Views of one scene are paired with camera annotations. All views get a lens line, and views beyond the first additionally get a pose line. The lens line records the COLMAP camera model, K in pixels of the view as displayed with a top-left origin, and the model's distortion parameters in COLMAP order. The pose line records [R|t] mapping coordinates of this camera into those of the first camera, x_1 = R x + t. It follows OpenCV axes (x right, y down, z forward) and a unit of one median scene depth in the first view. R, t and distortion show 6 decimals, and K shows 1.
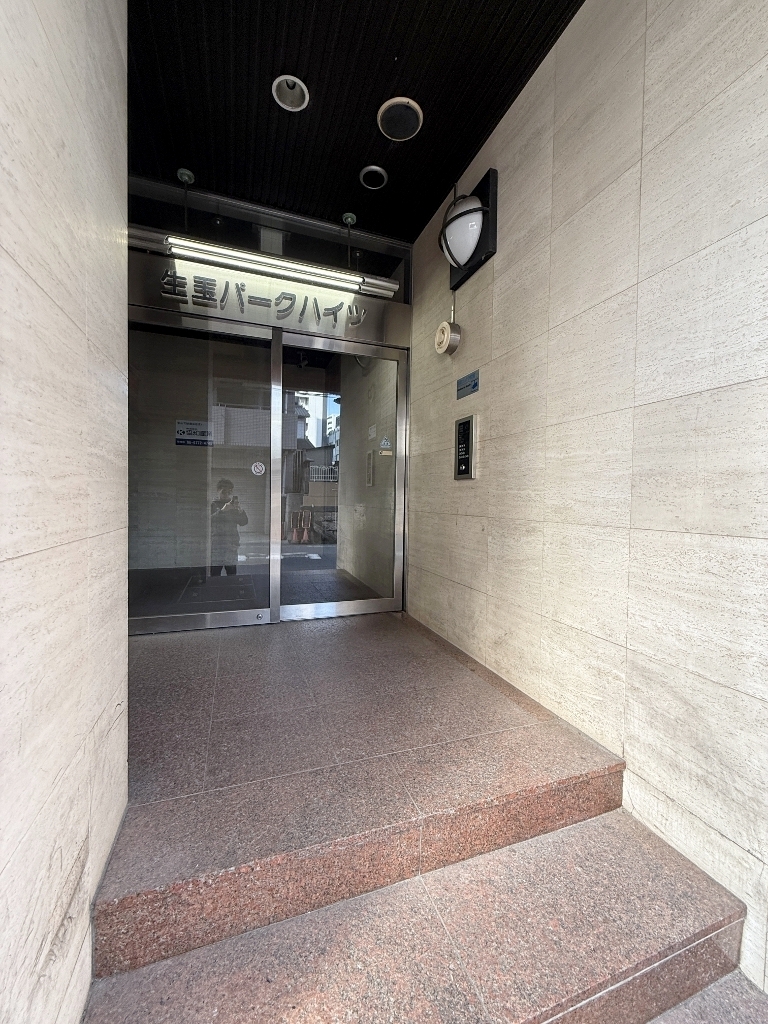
lens RADIAL K [[406.9, 0, 383.8], [0, 406.9, 509.9], [0, 0, 1]] dist [0.000371, -0.000027]
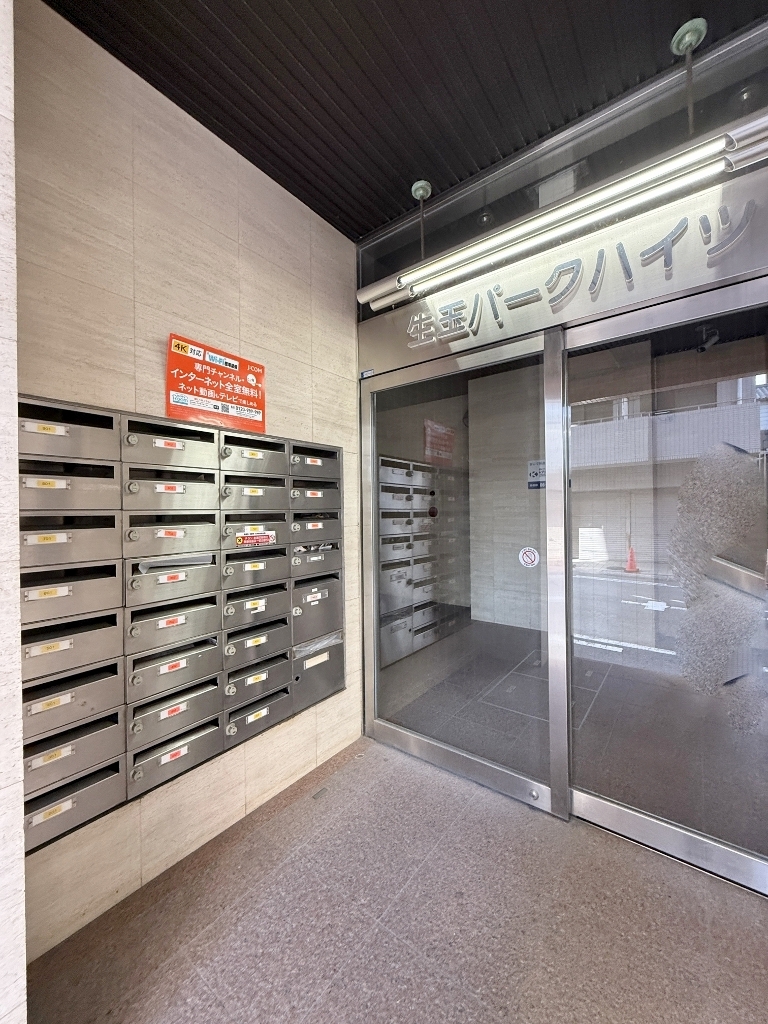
lens RADIAL K [[406.9, 0, 383.8], [0, 406.9, 509.9], [0, 0, 1]] dist [0.000371, -0.000027]
pose [[0.542898, -0.026000, -0.839396, 0.106739], [-0.000506, 0.999510, -0.031287, -0.155778], [0.839799, 0.017411, 0.542619, 0.463146]]
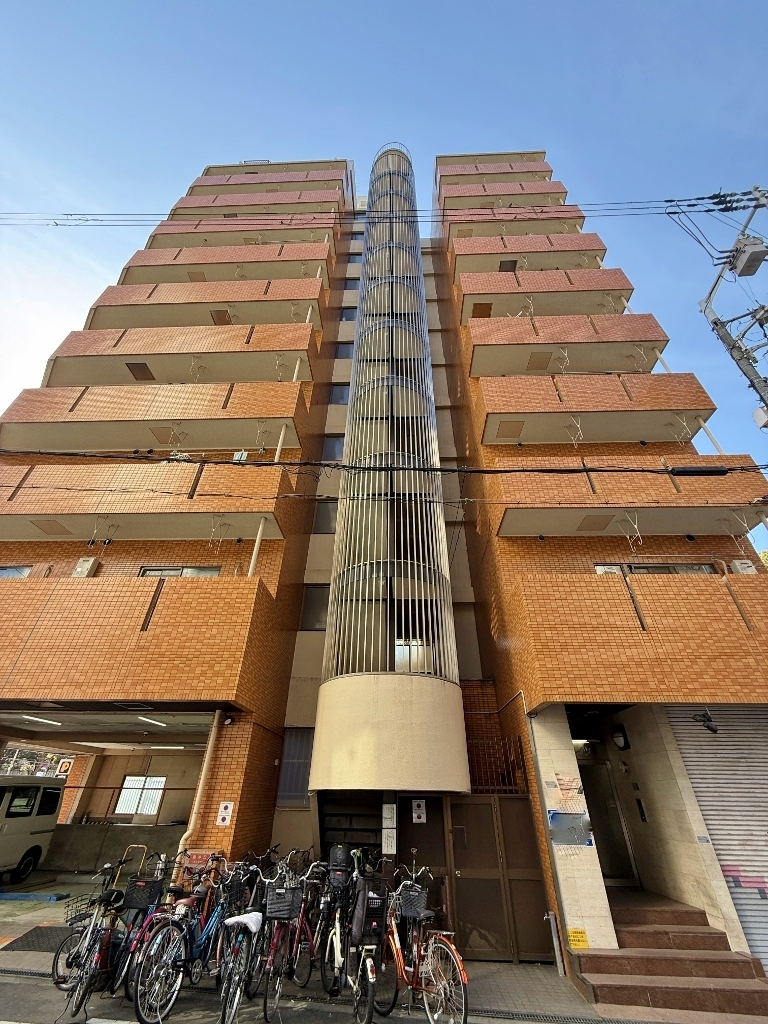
lens RADIAL K [[406.9, 0, 383.8], [0, 406.9, 509.9], [0, 0, 1]] dist [0.000371, -0.000027]
pose [[0.925549, -0.222179, -0.306587, -0.156299], [-0.008026, 0.798036, -0.602556, -0.079272], [0.378543, 0.560156, 0.736838, -3.103506]]
